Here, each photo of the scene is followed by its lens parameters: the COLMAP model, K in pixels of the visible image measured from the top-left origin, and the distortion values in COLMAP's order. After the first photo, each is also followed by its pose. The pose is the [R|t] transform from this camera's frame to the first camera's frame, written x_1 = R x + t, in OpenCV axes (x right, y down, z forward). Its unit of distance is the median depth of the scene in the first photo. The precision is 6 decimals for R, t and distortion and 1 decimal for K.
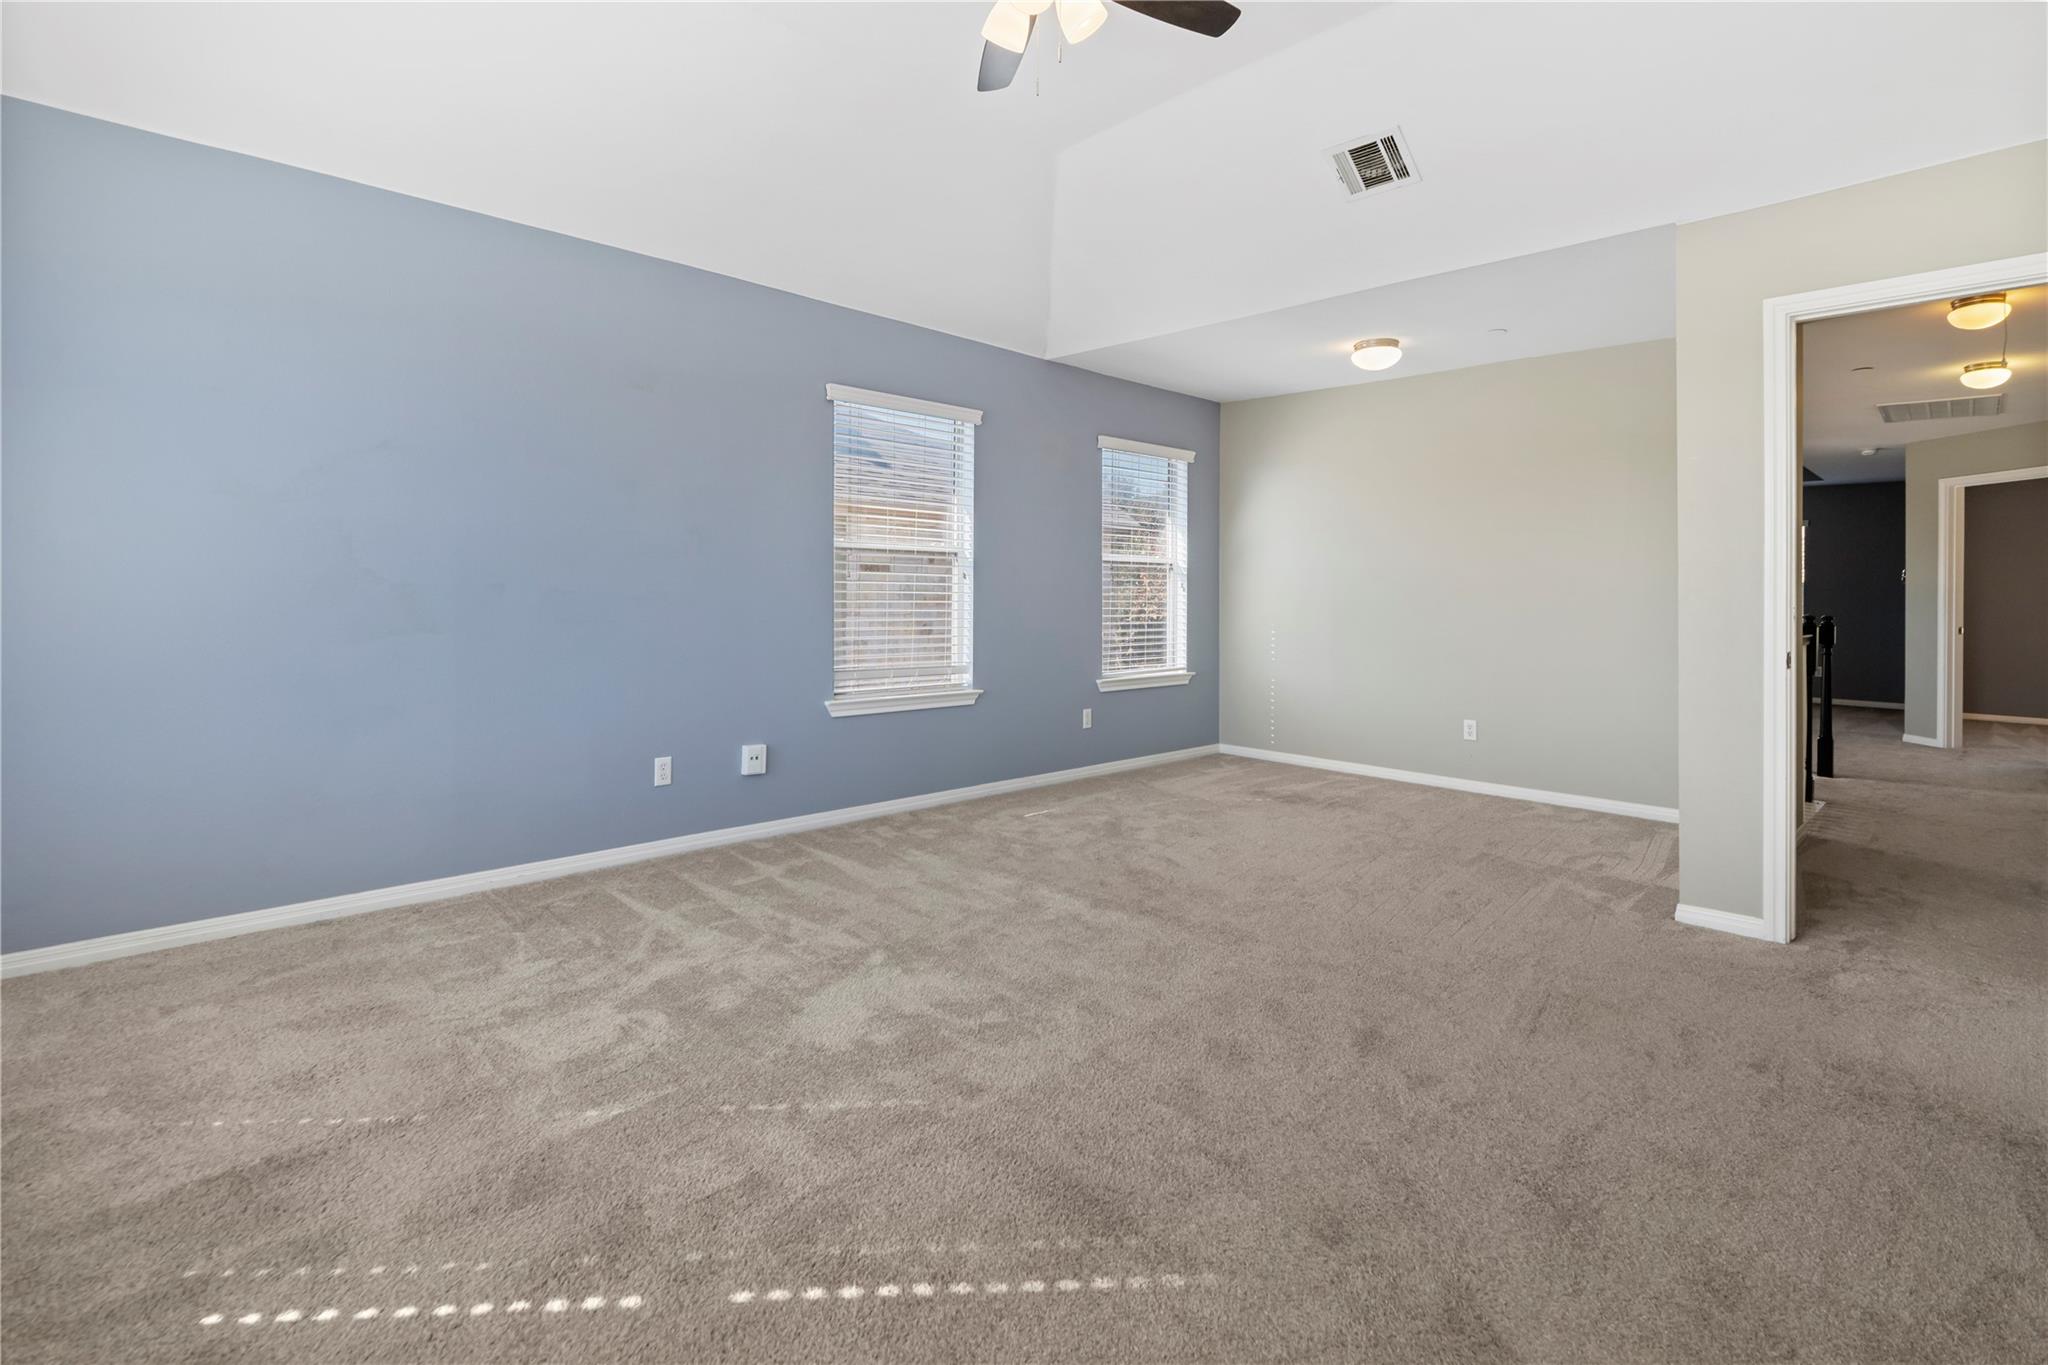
lens RADIAL K [[958.8, 0, 1046.1], [0, 958.8, 595.4], [0, 0, 1]] dist [0.010123, -0.004991]
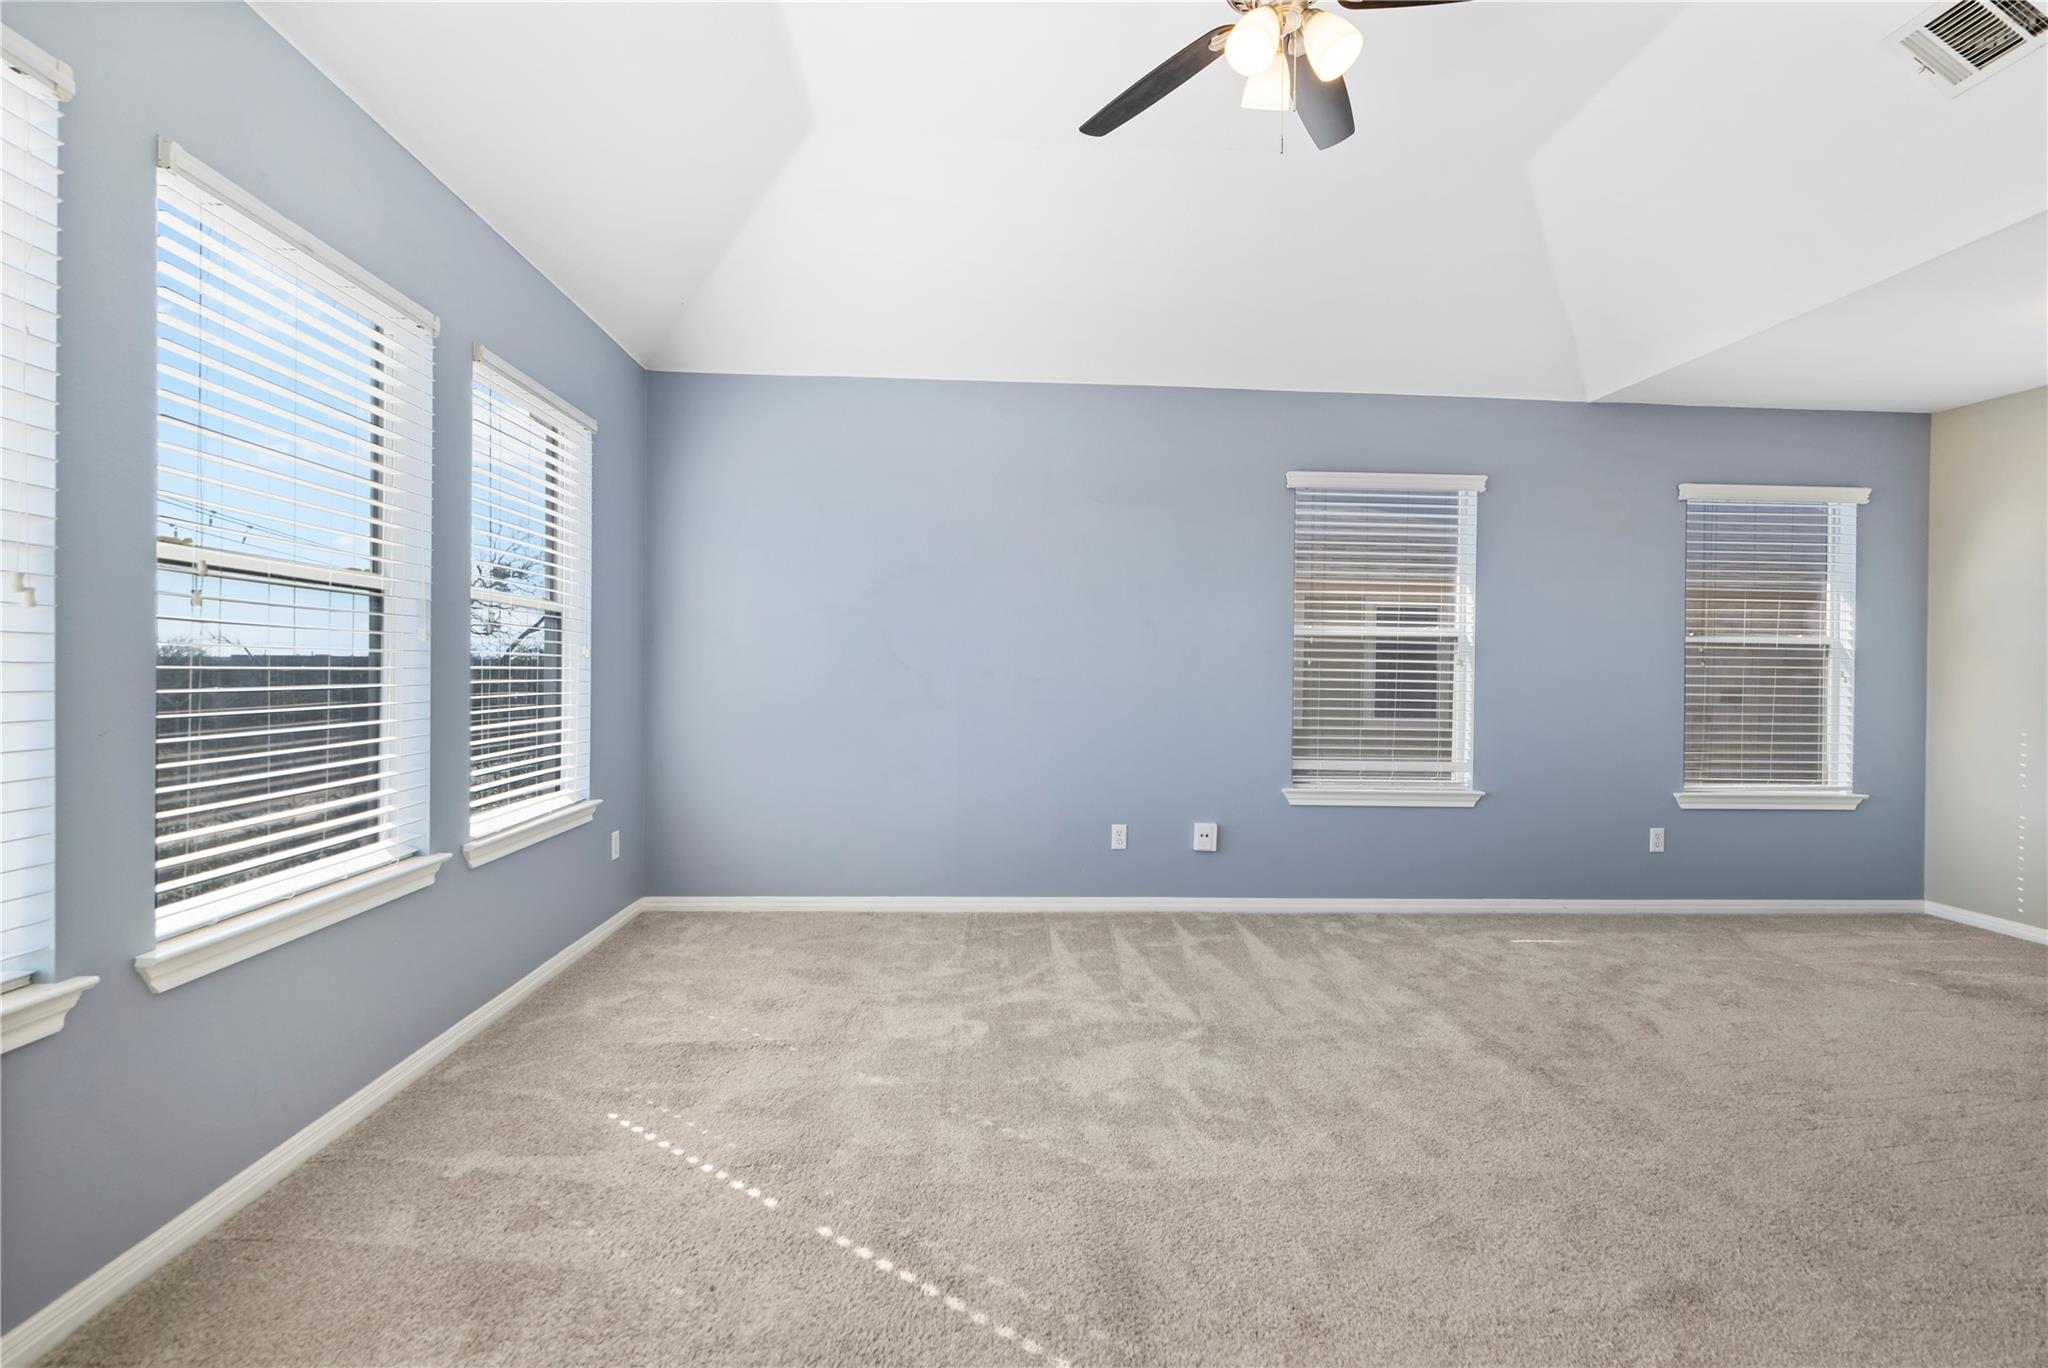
lens RADIAL K [[958.8, 0, 1032.2], [0, 958.8, 684.7], [0, 0, 1]] dist [0.010123, -0.004991]
pose [[0.757714, 0.009406, -0.652519, 0.375571], [-0.009371, 0.999950, 0.003532, 0.001543], [0.652520, 0.003438, 0.757764, 0.110302]]
